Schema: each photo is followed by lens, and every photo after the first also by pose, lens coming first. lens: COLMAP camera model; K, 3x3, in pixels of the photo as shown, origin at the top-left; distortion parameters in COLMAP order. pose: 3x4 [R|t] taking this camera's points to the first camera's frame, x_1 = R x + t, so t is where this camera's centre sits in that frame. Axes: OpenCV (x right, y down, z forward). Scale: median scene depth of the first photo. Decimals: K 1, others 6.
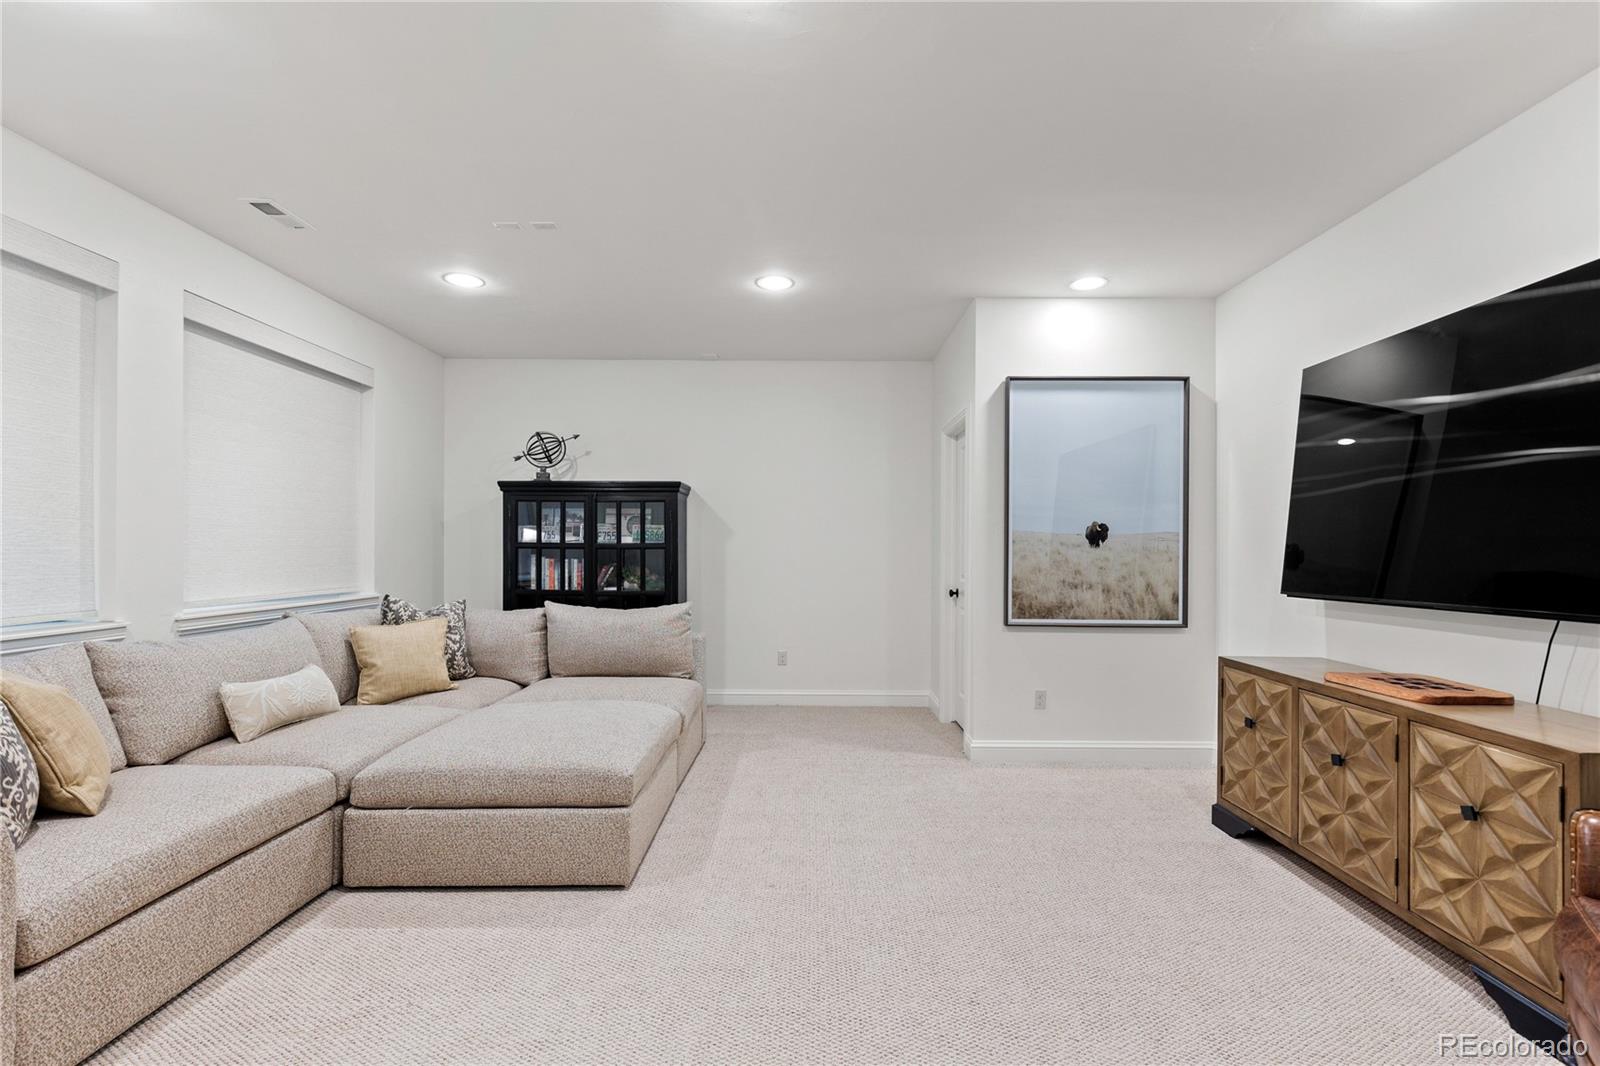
lens RADIAL K [[723.6, 0, 802.9], [0, 723.6, 543.0], [0, 0, 1]] dist [0.001866, -0.001748]
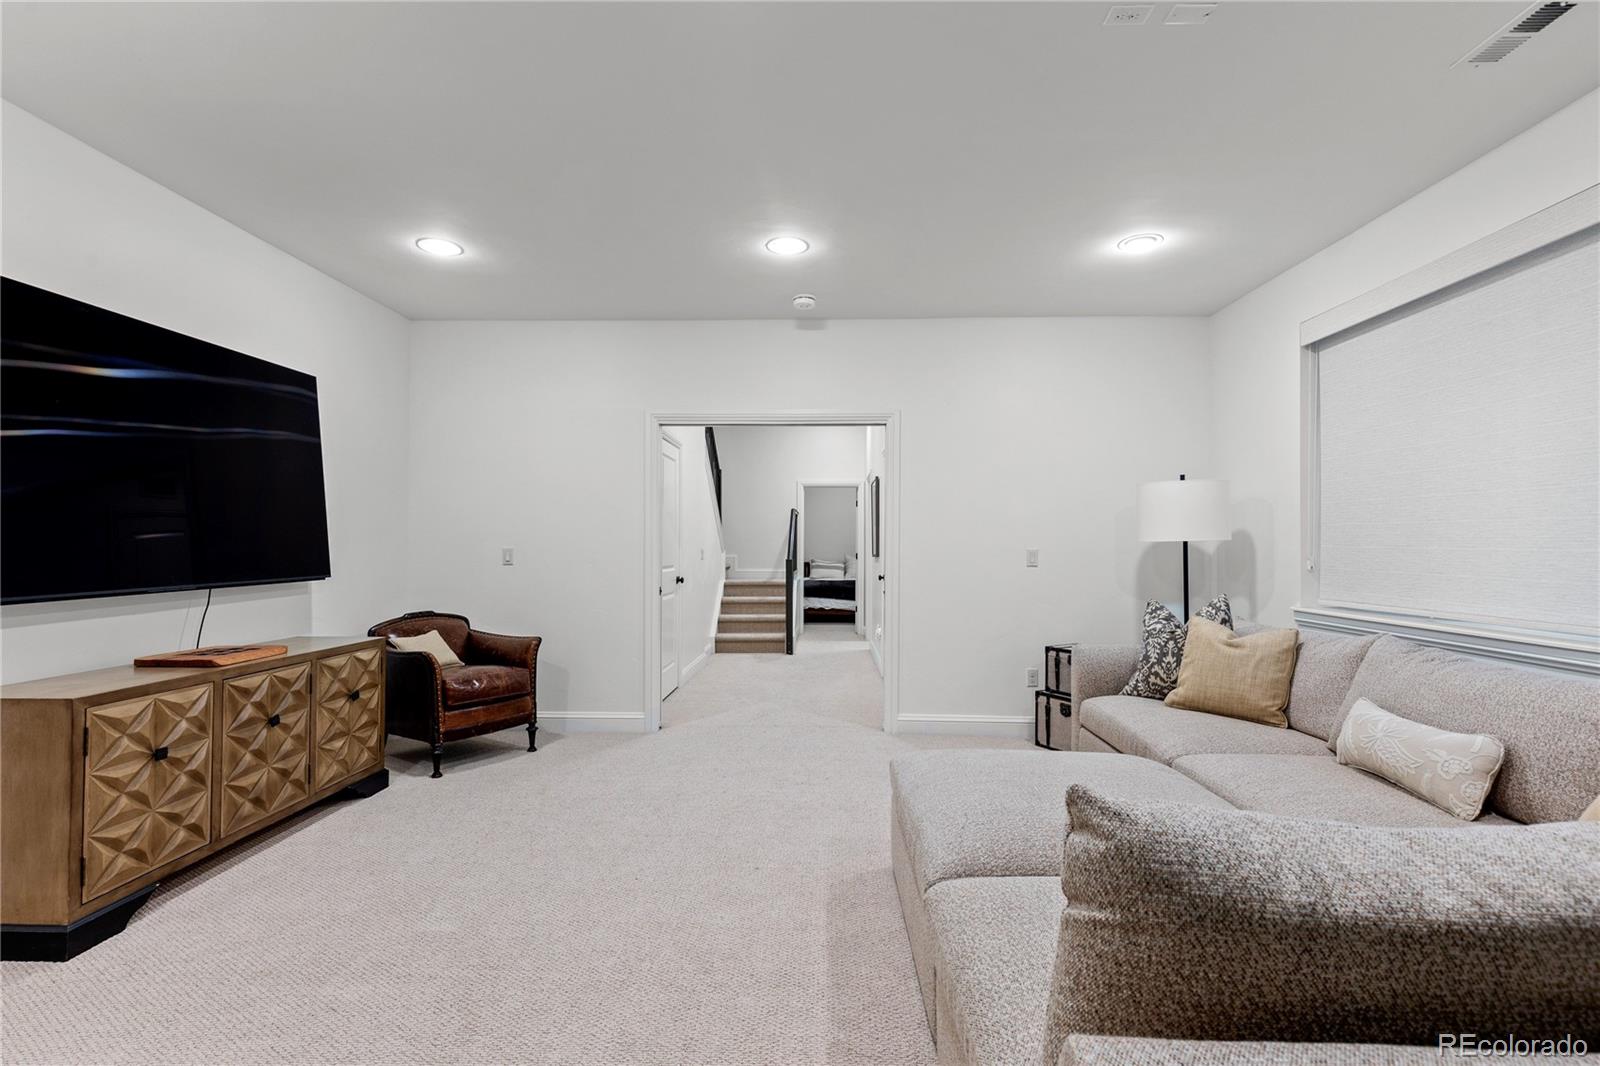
lens RADIAL K [[723.6, 0, 800.5], [0, 723.6, 537.5], [0, 0, 1]] dist [0.001866, -0.001748]
pose [[-0.999380, -0.009729, 0.033826, -0.133889], [-0.010562, 0.999643, -0.024547, 0.023942], [-0.033575, -0.024889, -0.999126, 2.031309]]
